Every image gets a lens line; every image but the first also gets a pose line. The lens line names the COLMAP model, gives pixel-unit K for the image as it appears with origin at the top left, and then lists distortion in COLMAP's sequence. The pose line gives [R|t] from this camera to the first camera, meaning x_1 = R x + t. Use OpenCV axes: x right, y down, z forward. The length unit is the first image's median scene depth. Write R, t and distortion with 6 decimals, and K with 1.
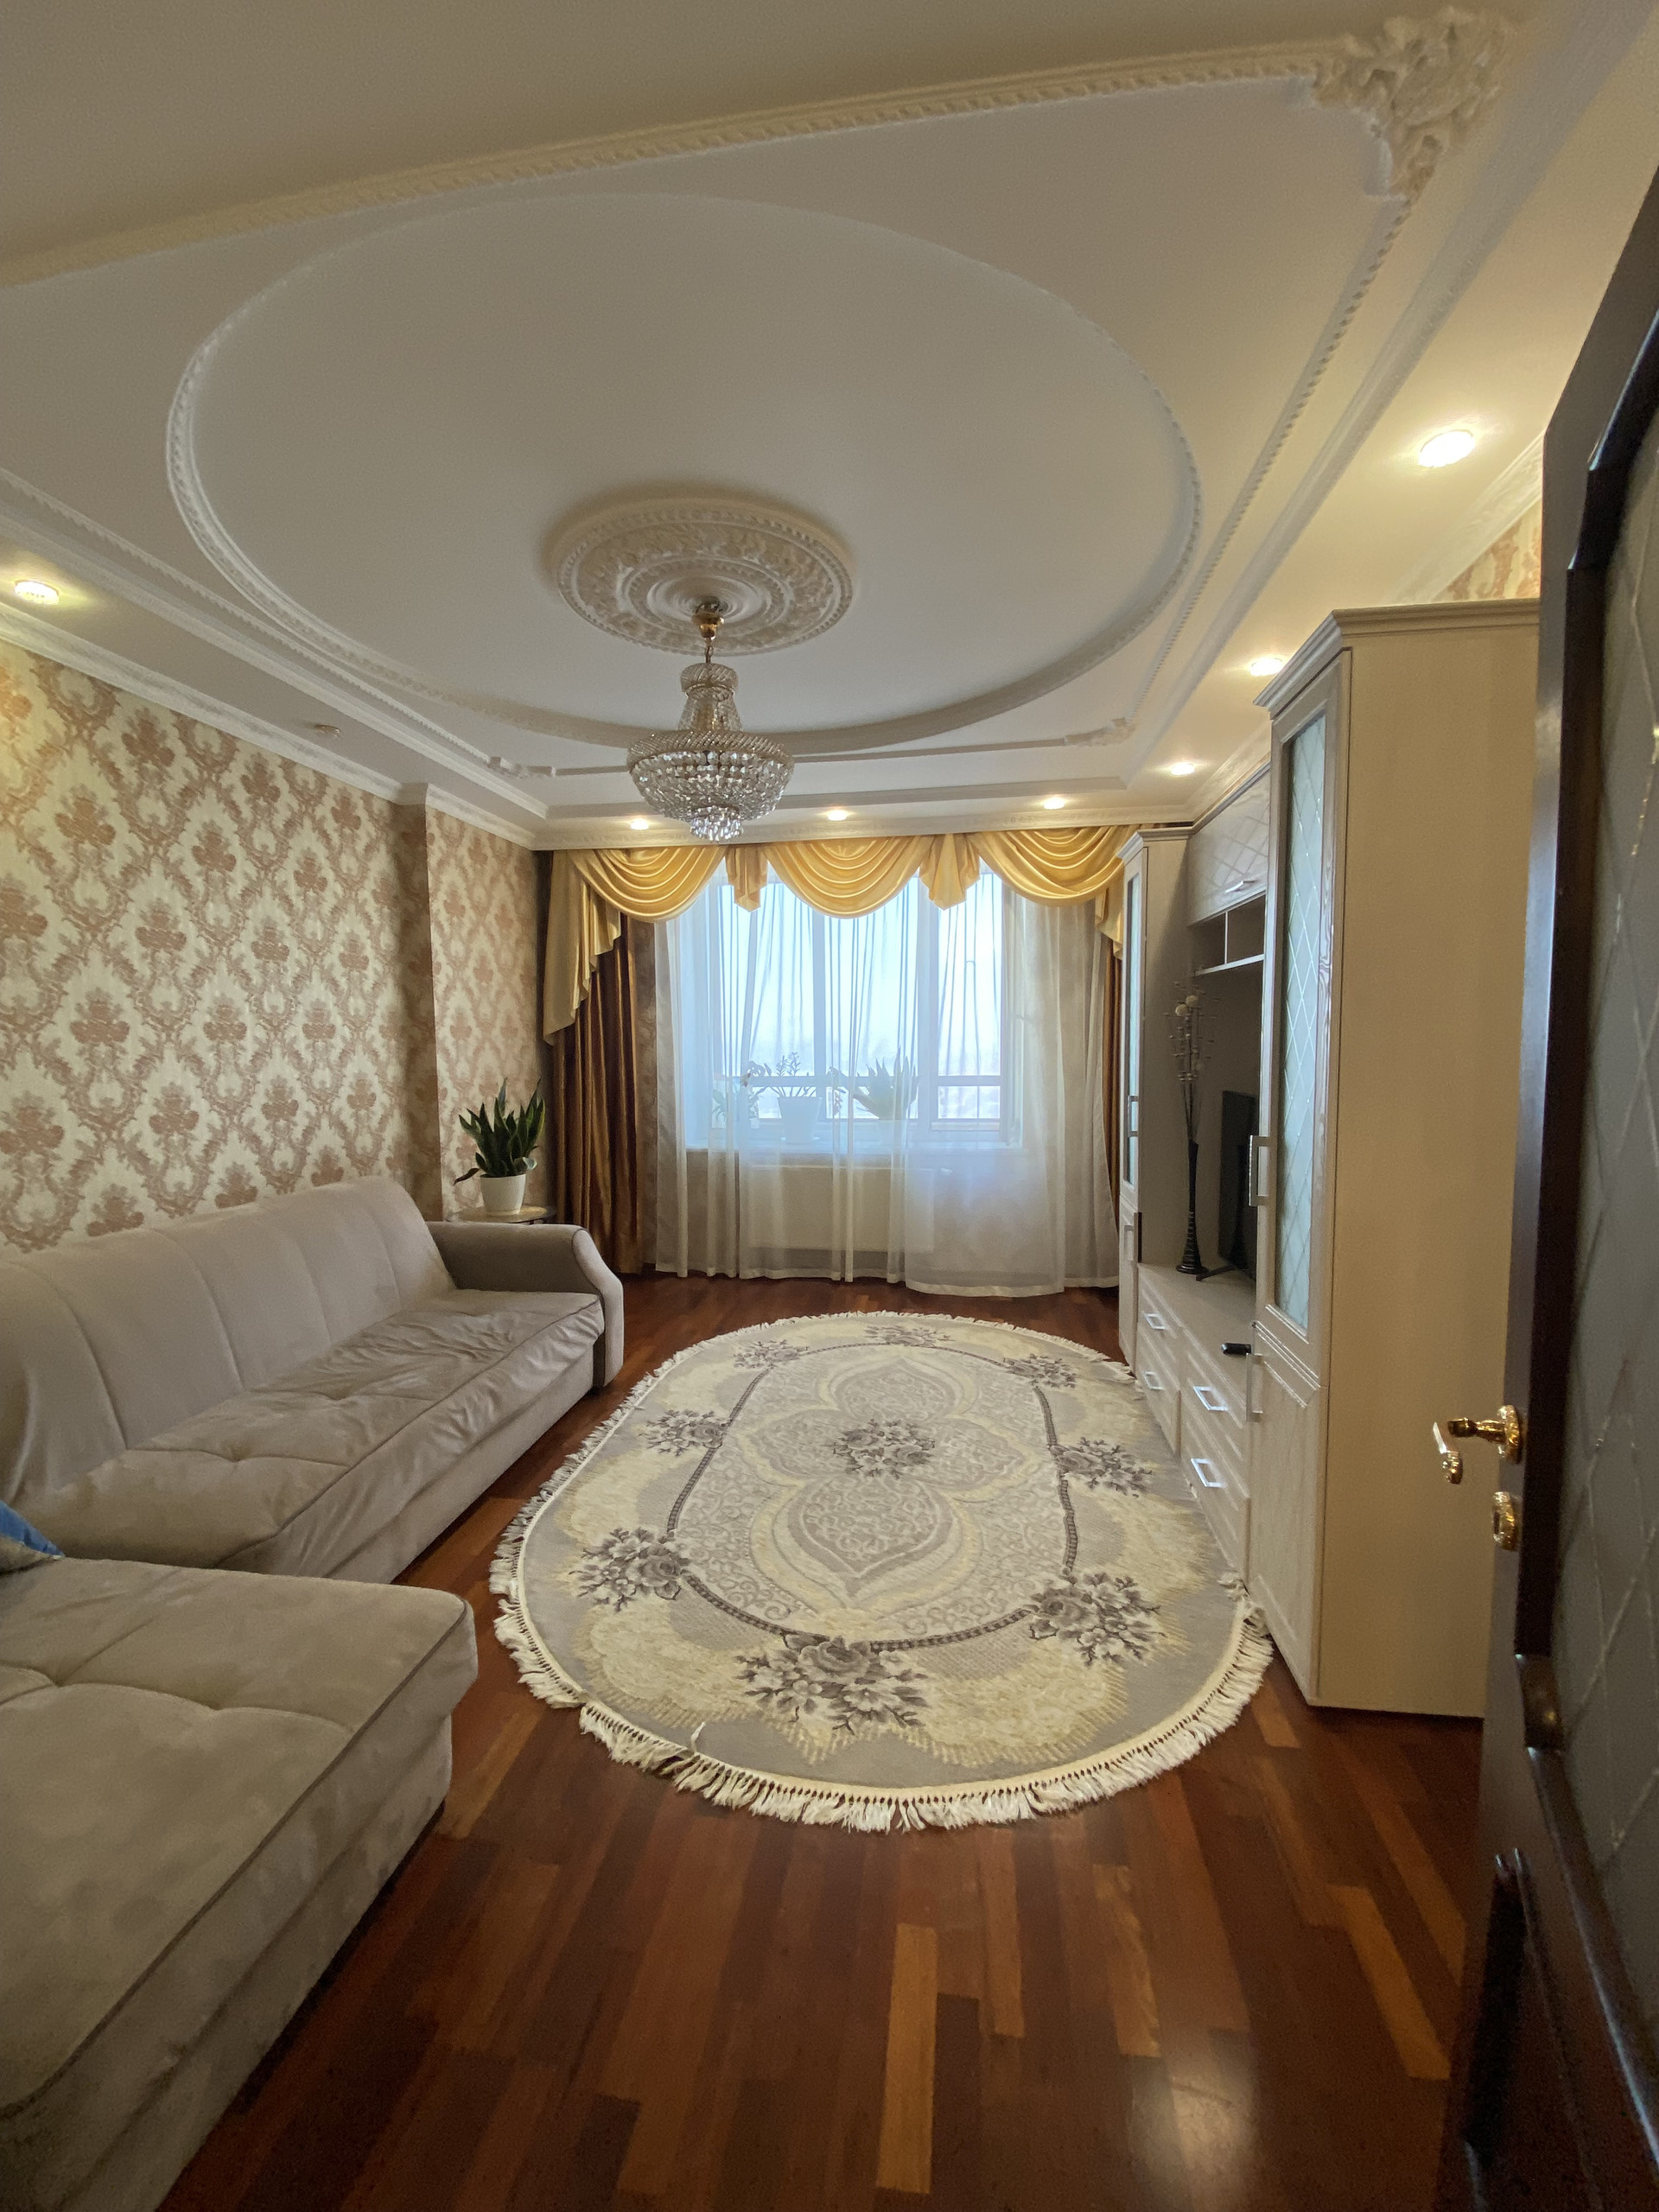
lens RADIAL K [[883.7, 0, 835.4], [0, 883.7, 1109.8], [0, 0, 1]] dist [-0.027380, -0.006976]
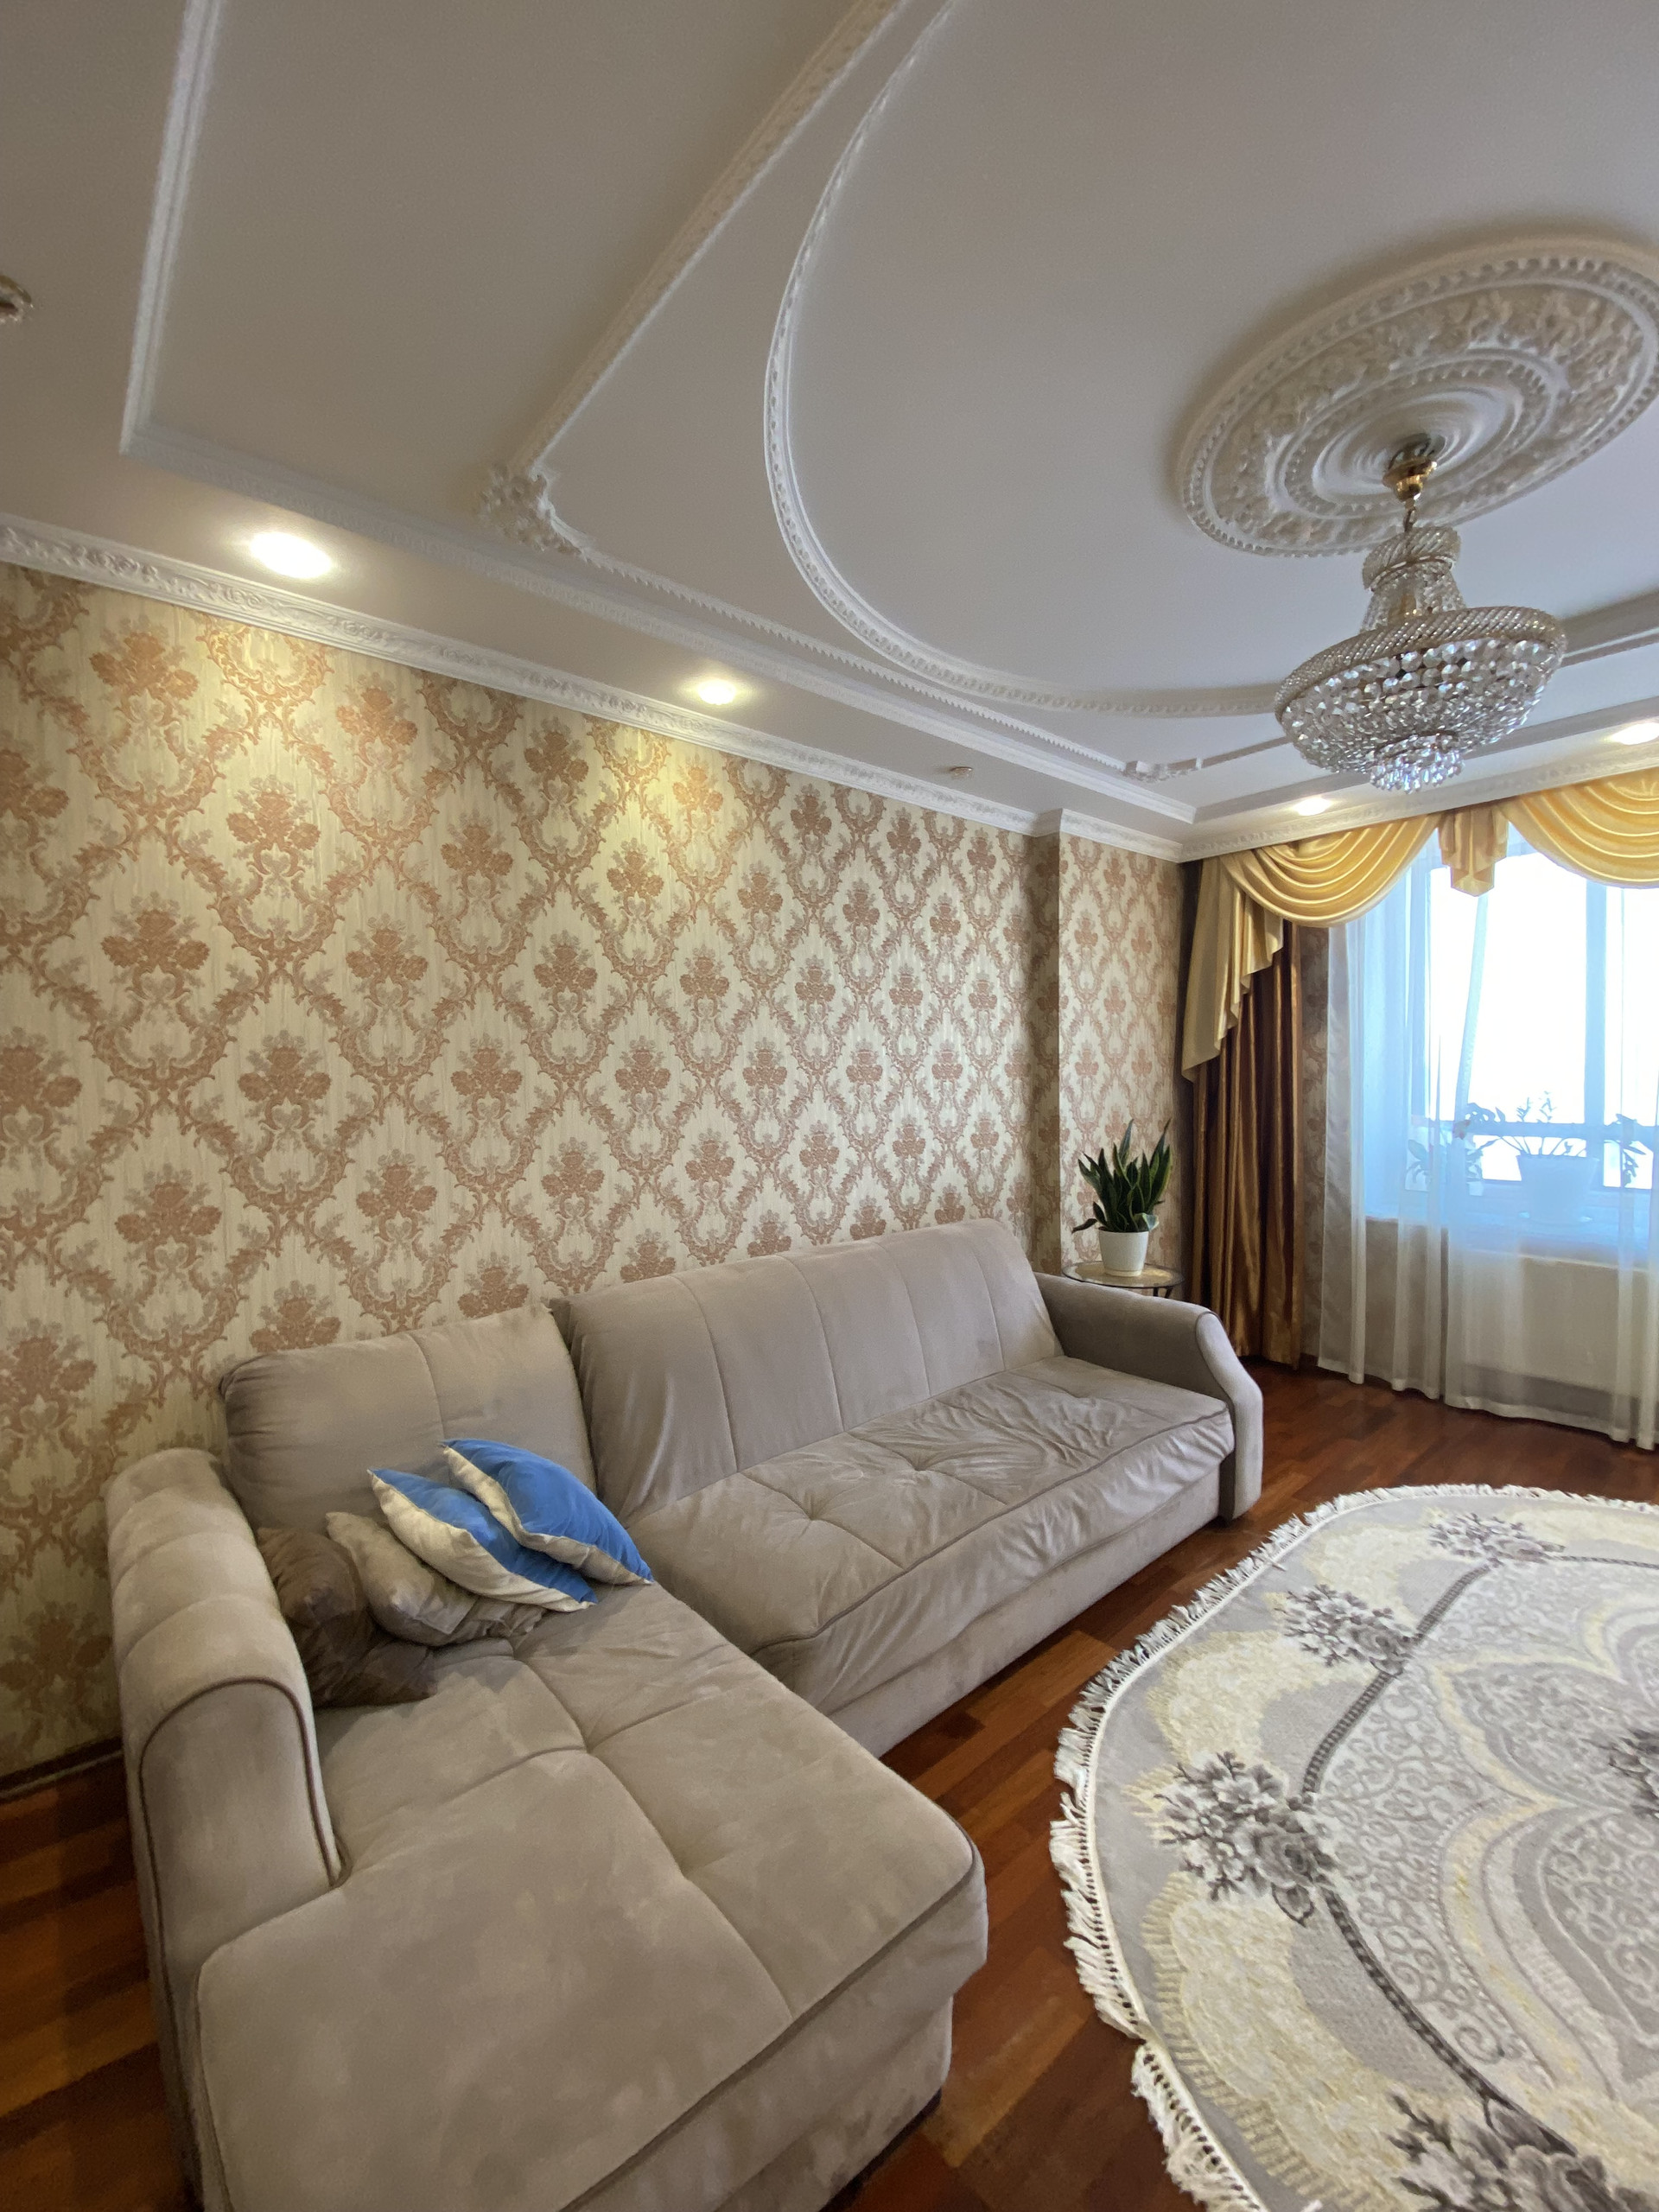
lens RADIAL K [[894.0, 0, 818.1], [0, 894.0, 1112.0], [0, 0, 1]] dist [0.028416, -0.028870]
pose [[0.749461, 0.020318, -0.661736, -0.015085], [-0.039500, 0.999121, -0.014060, -0.026347], [0.660869, 0.036676, 0.749605, 0.146153]]
